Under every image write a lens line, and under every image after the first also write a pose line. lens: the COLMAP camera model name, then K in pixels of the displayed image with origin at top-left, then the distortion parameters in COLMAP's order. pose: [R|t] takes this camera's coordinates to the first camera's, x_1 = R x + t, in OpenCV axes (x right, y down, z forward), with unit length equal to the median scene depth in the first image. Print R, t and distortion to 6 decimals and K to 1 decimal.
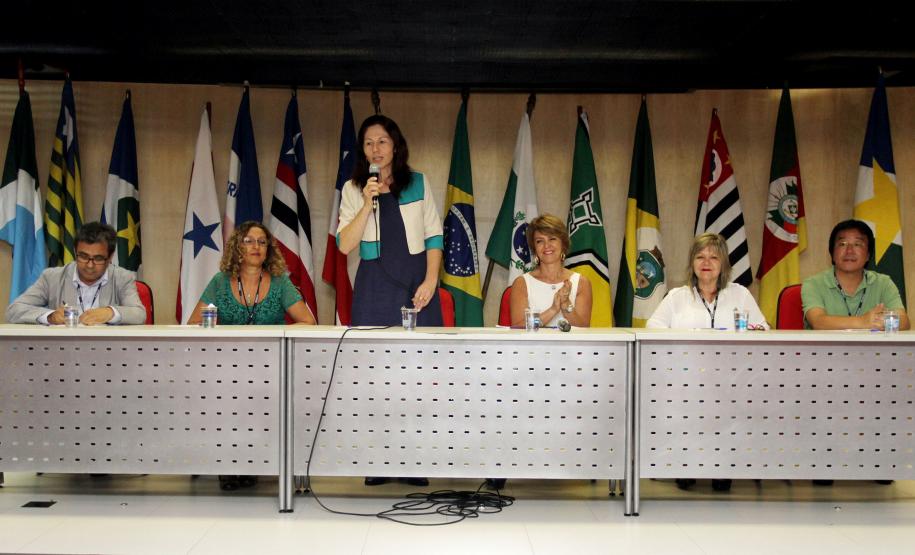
lens RADIAL K [[3750.8, 0, 457.5], [0, 3750.8, 277.5], [0, 0, 1]] dist [-0.228935, -4.750316]
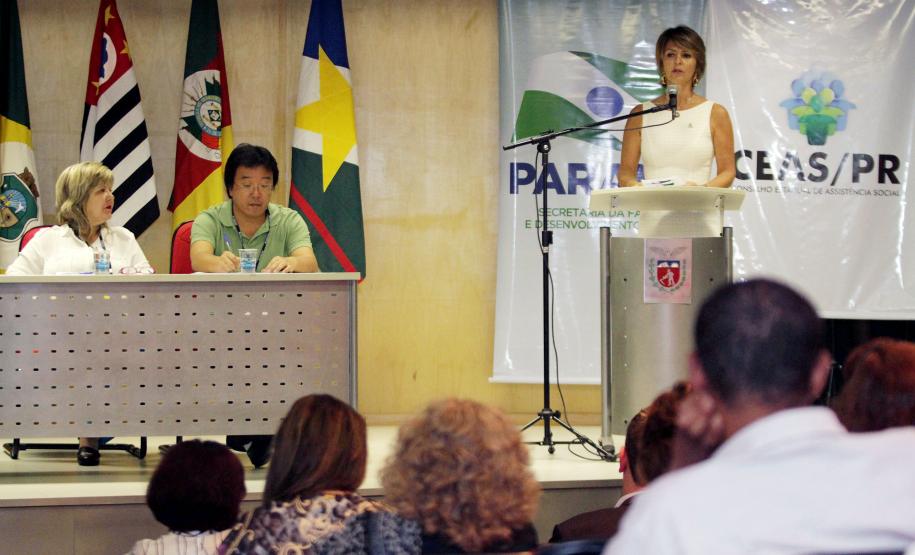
lens RADIAL K [[3750.8, 0, 457.5], [0, 3750.8, 277.5], [0, 0, 1]] dist [-0.228935, -4.750316]
pose [[0.984232, -0.011355, 0.176517, 0.007667], [0.008289, 0.999802, 0.018095, 0.000397], [-0.176687, -0.016347, 0.984131, 0.278983]]
